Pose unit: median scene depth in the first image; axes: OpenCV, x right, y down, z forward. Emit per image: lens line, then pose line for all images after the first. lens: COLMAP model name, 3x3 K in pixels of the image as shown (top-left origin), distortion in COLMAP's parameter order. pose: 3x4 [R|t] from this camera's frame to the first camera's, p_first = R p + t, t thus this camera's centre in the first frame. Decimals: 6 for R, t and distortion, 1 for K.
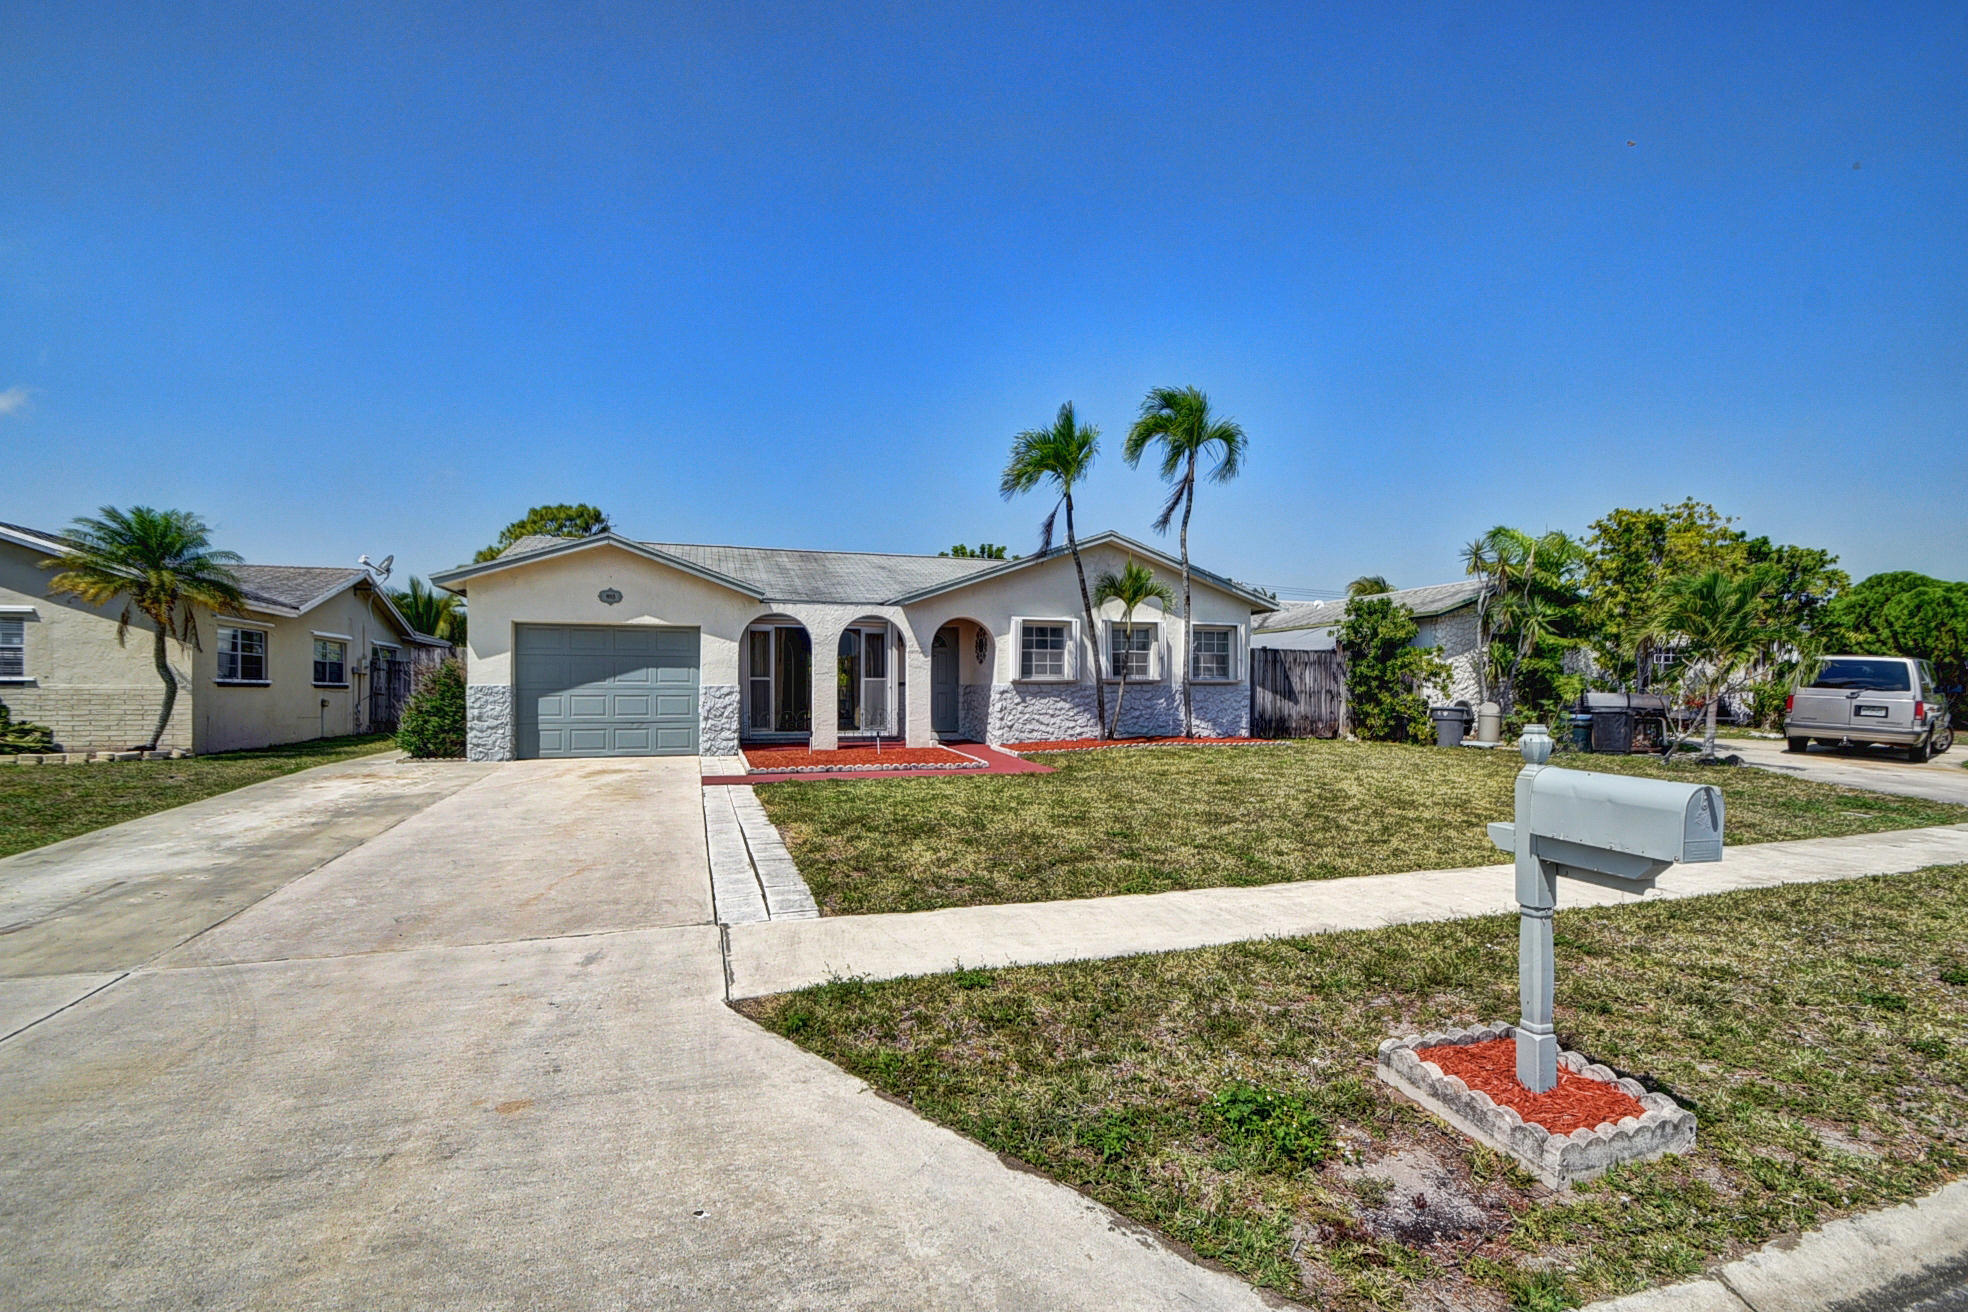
lens RADIAL K [[873.4, 0, 987.9], [0, 873.4, 693.0], [0, 0, 1]] dist [0.012228, -0.020366]
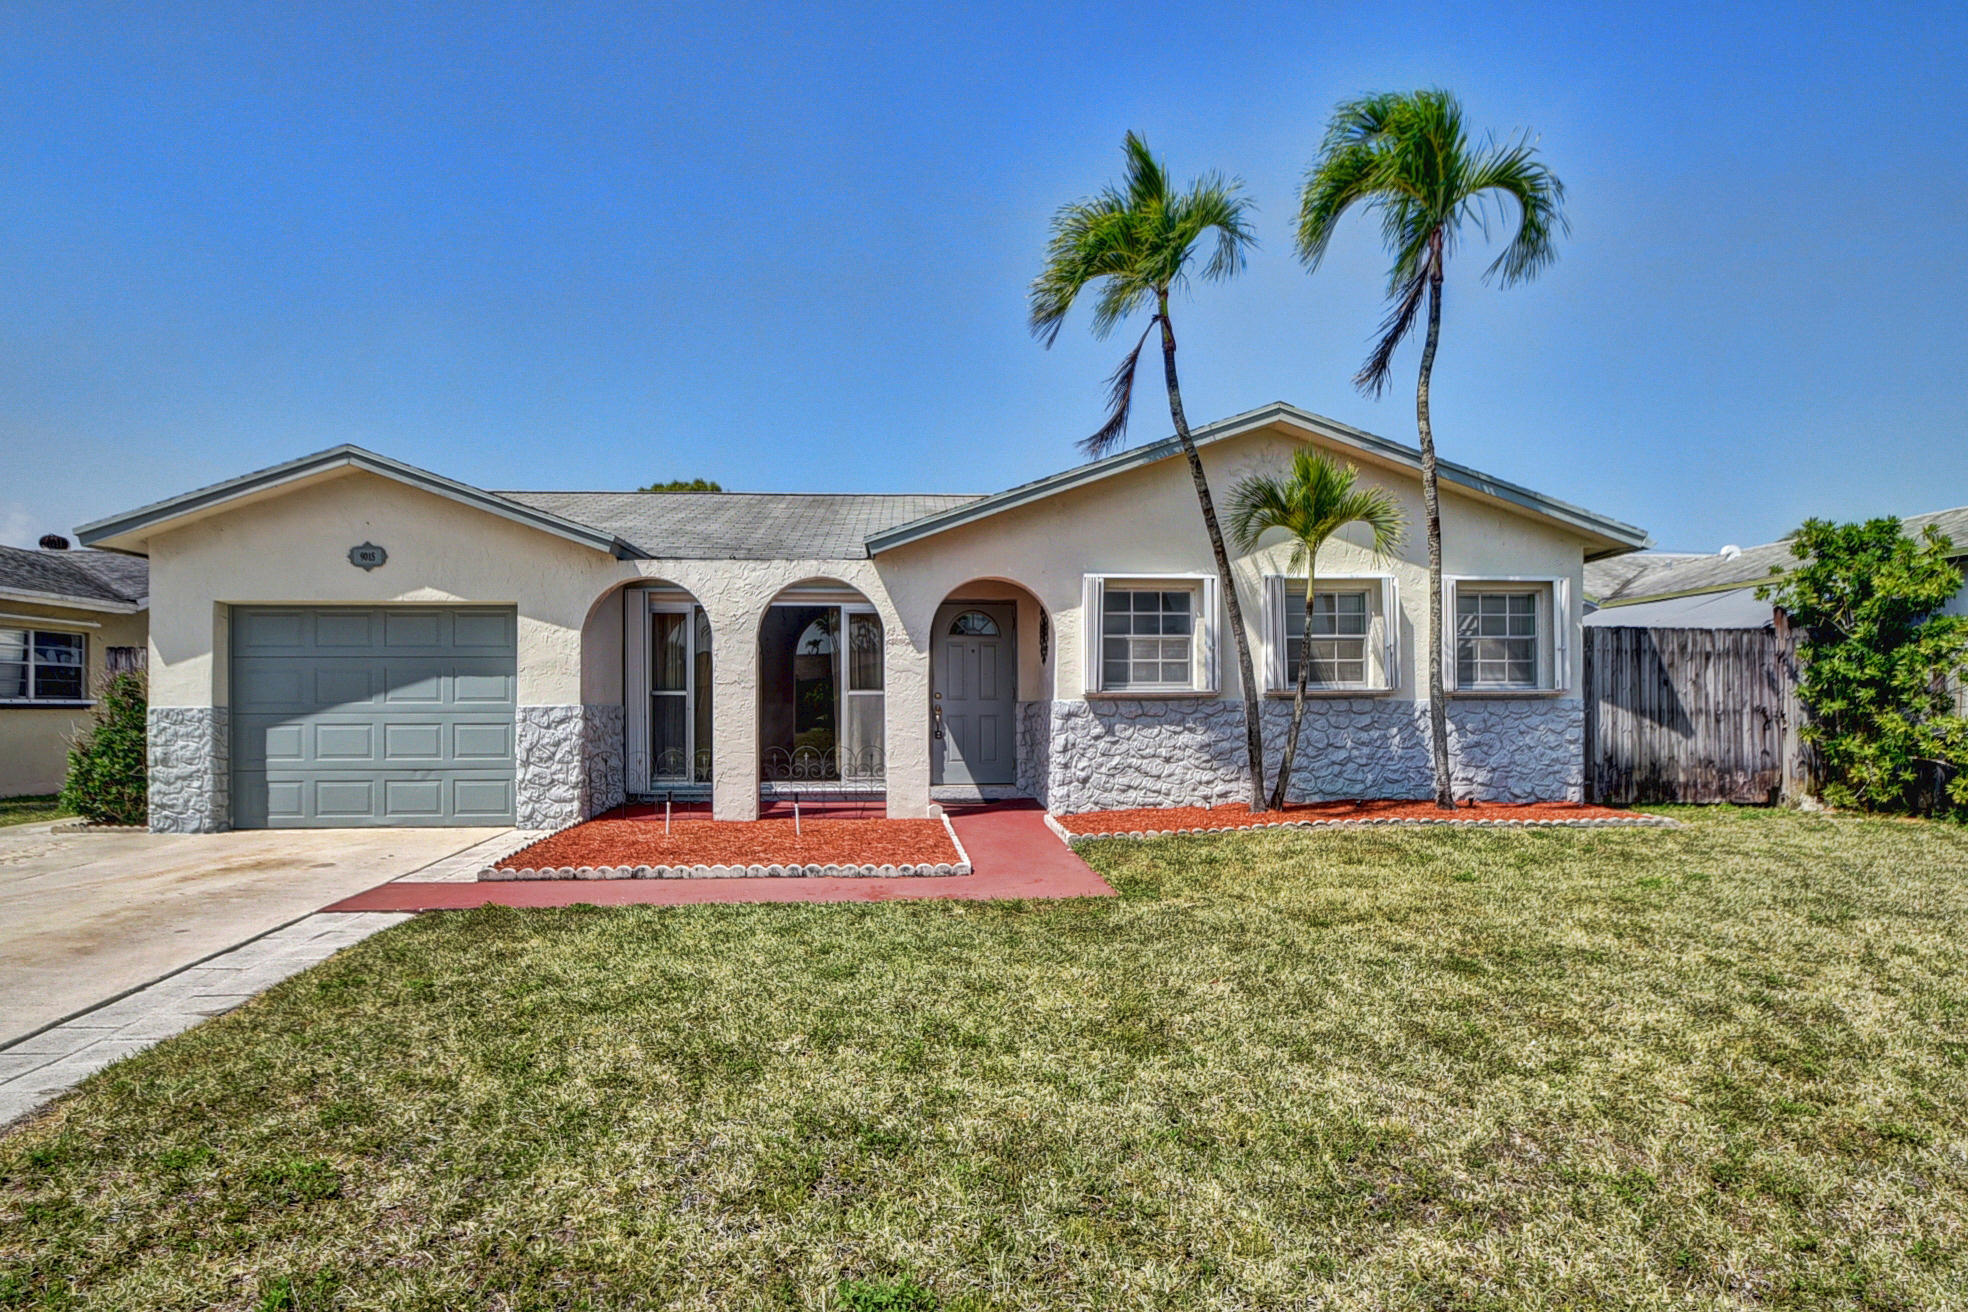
lens RADIAL K [[1065.8, 0, 982.5], [0, 1065.8, 695.5], [0, 0, 1]] dist [-0.022930, -0.001469]
pose [[0.968218, -0.006376, -0.250026, 0.129019], [0.003556, 0.999925, -0.011729, -0.005579], [0.250082, 0.010467, 0.968168, 0.357785]]
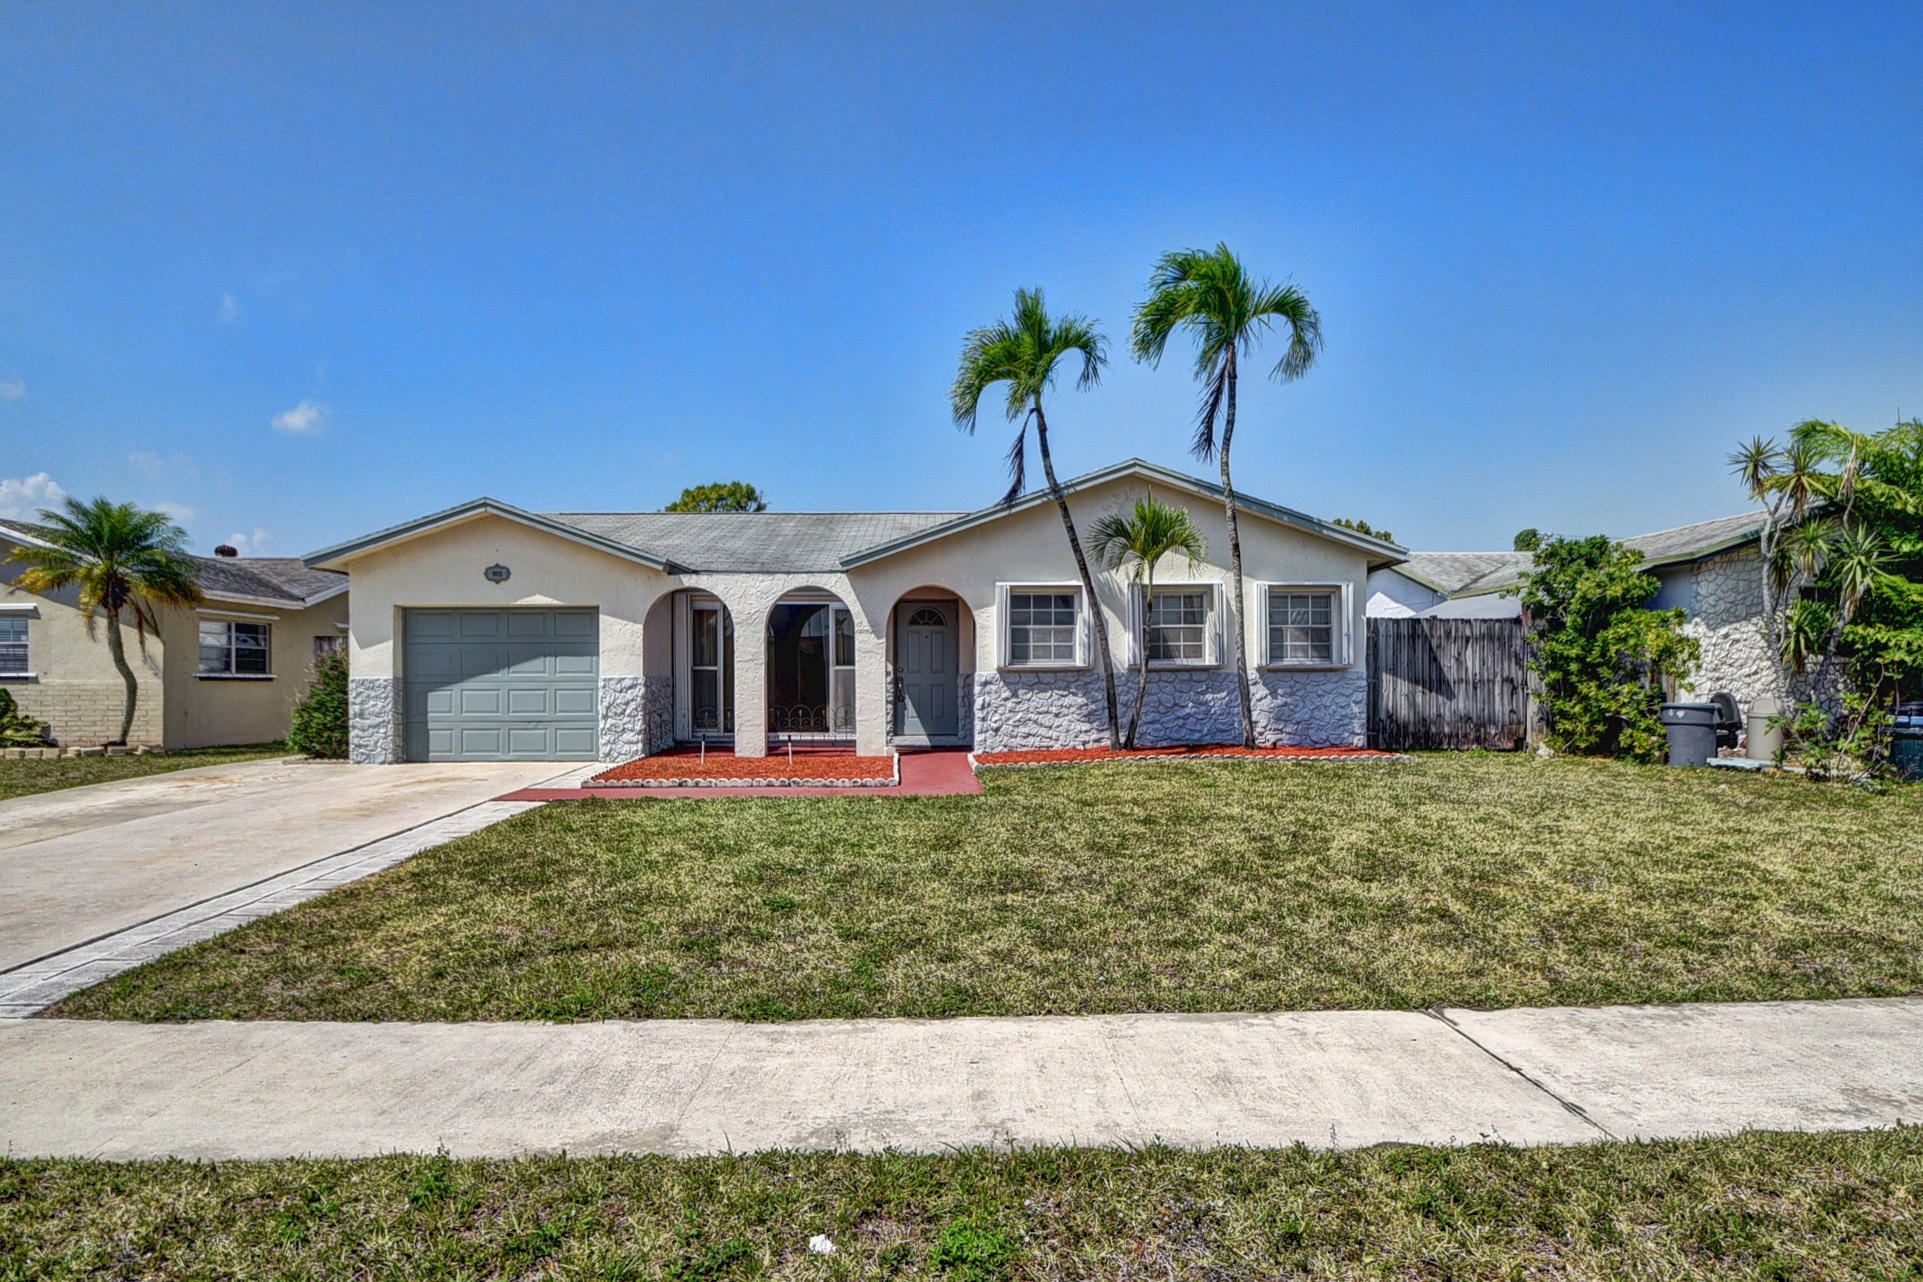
lens RADIAL K [[1013.4, 0, 960.9], [0, 1013.4, 678.9], [0, 0, 1]] dist [-0.019189, -0.000670]
pose [[0.955958, -0.005888, -0.293444, 0.251545], [0.004150, 0.999970, -0.006547, 0.000853], [0.293473, 0.005041, 0.955954, 0.165167]]
